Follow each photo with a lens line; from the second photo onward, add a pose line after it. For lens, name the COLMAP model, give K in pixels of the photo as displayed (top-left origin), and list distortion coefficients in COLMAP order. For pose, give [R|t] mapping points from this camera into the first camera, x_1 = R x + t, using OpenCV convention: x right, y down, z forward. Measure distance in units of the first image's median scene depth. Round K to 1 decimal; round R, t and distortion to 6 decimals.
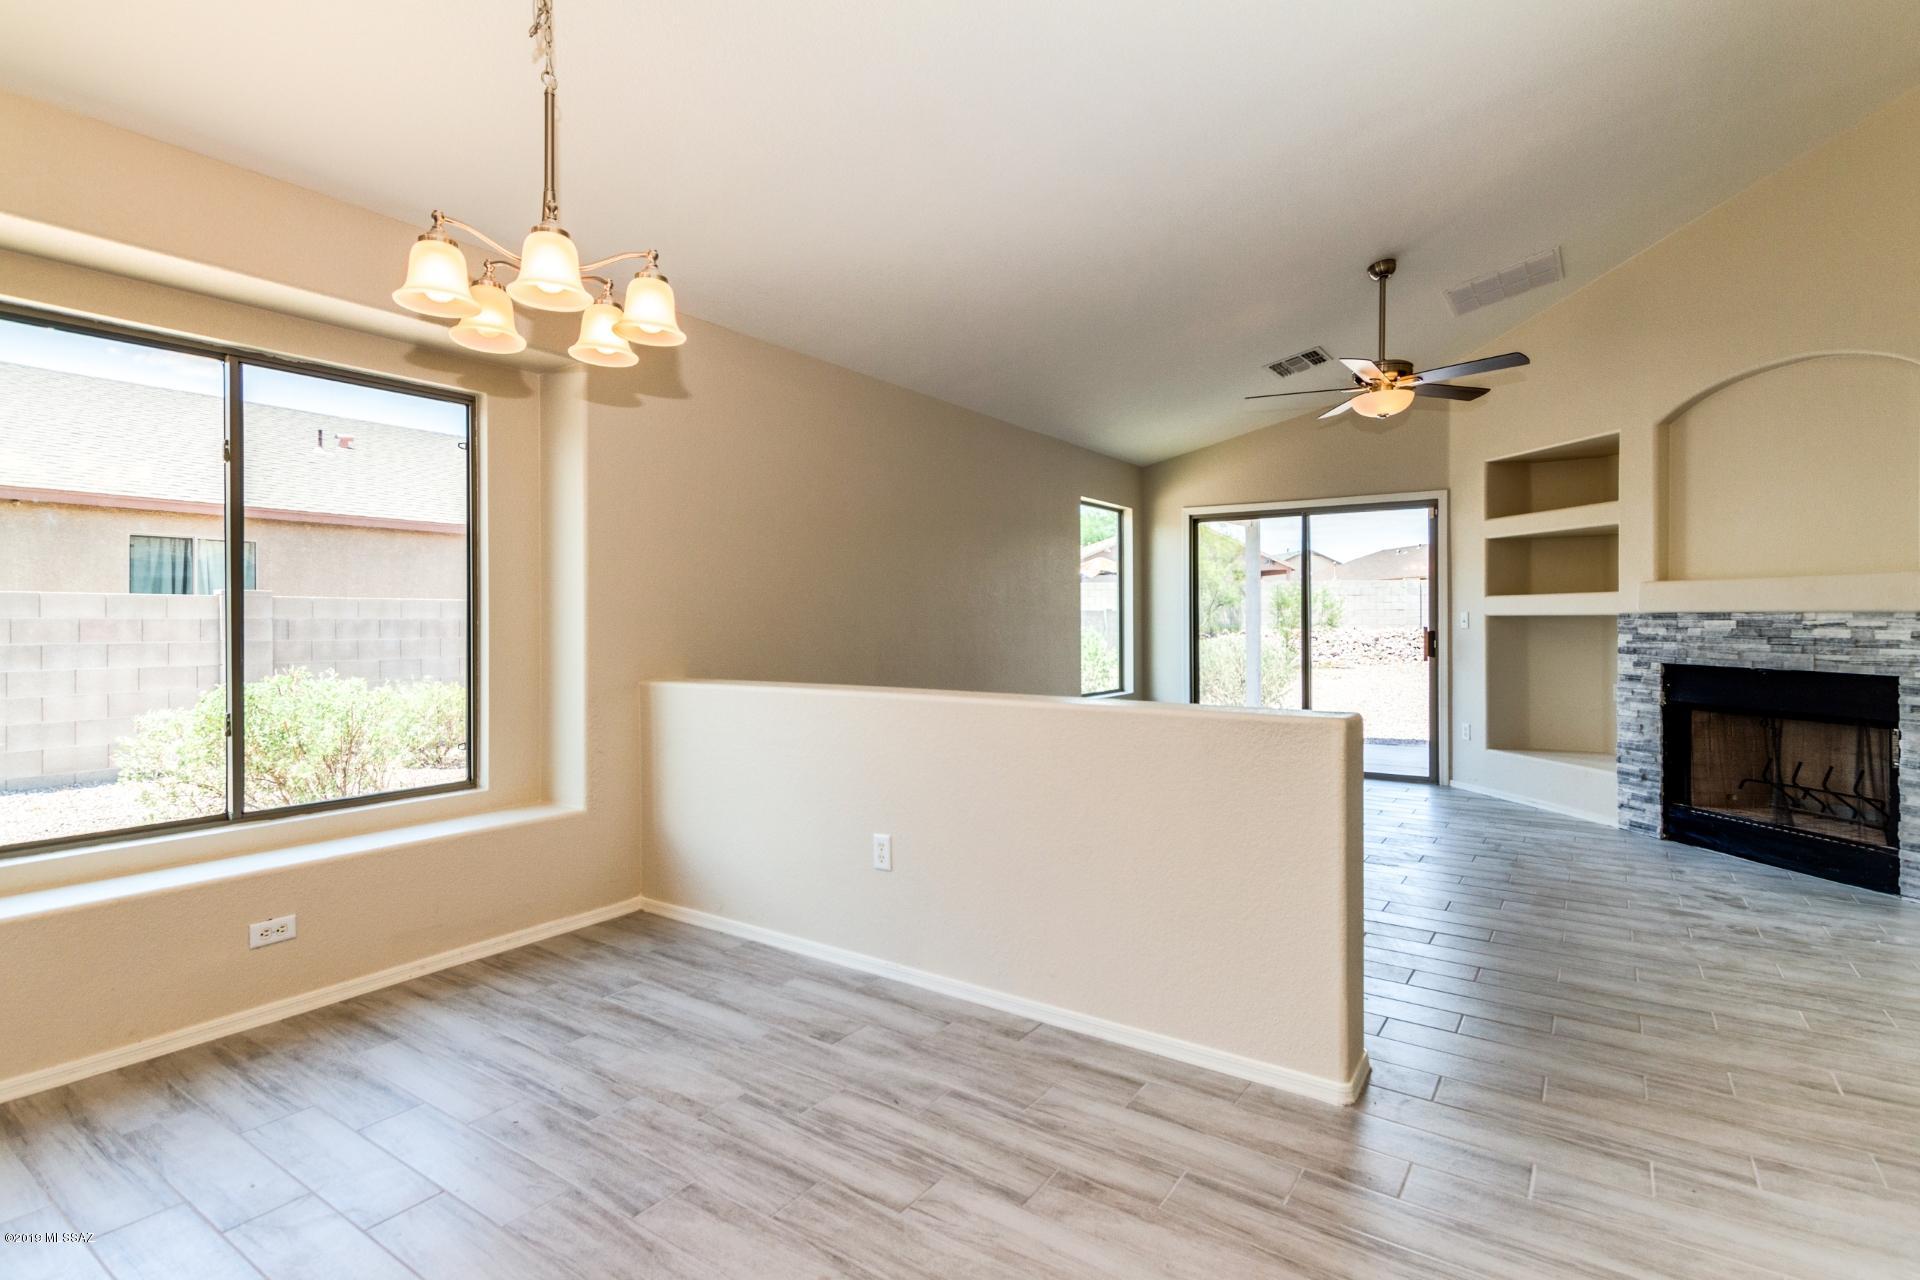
lens RADIAL K [[928.8, 0, 965.9], [0, 928.8, 628.6], [0, 0, 1]] dist [0.008364, -0.000534]
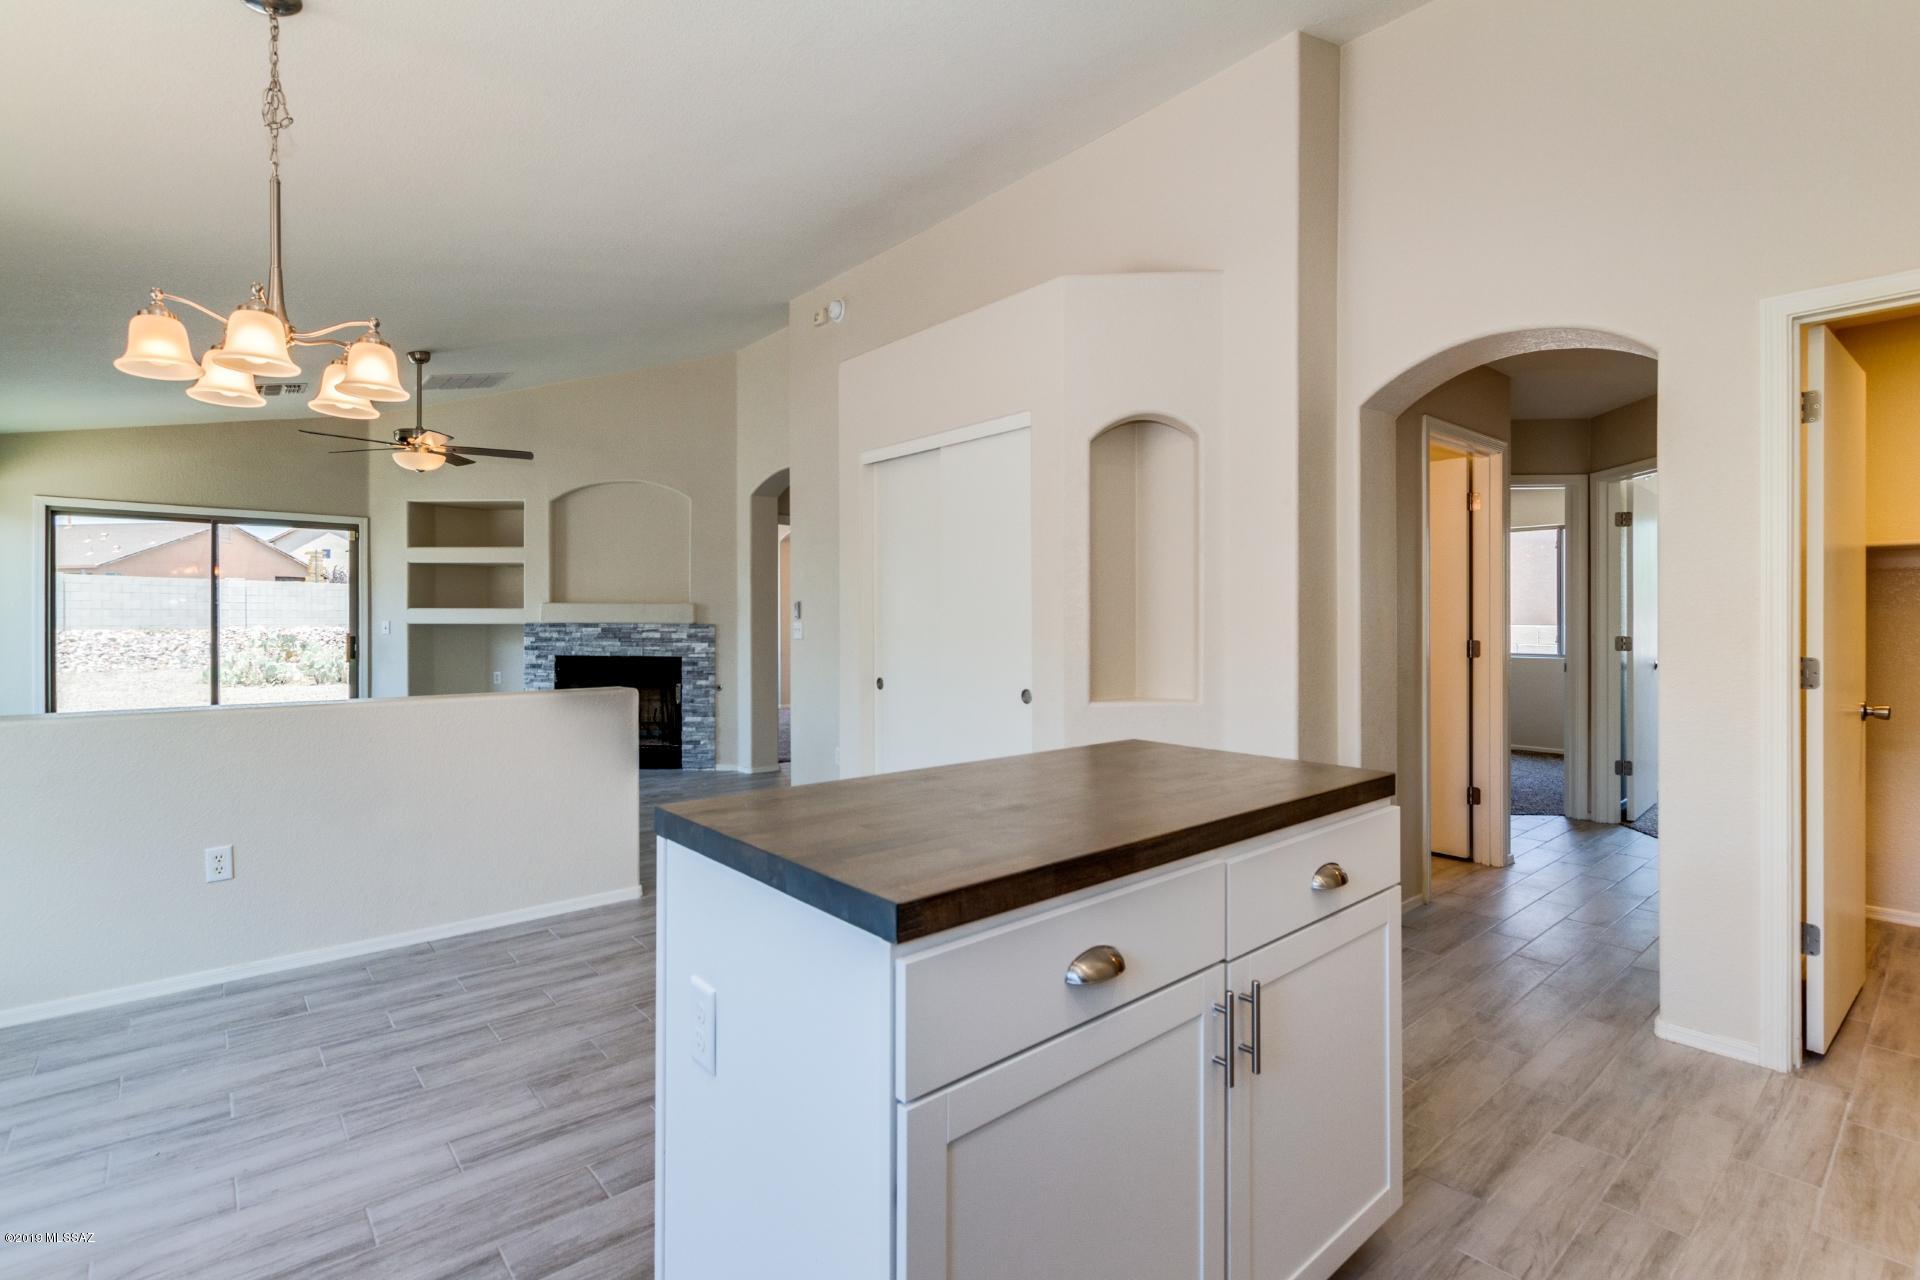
lens RADIAL K [[889.5, 0, 959.4], [0, 889.5, 620.0], [0, 0, 1]] dist [0.000658, 0.000006]
pose [[0.256885, 0.000104, 0.966442, -0.639779], [0.007153, 0.999972, -0.002009, -0.017582], [-0.966416, 0.007429, 0.256877, -0.039970]]
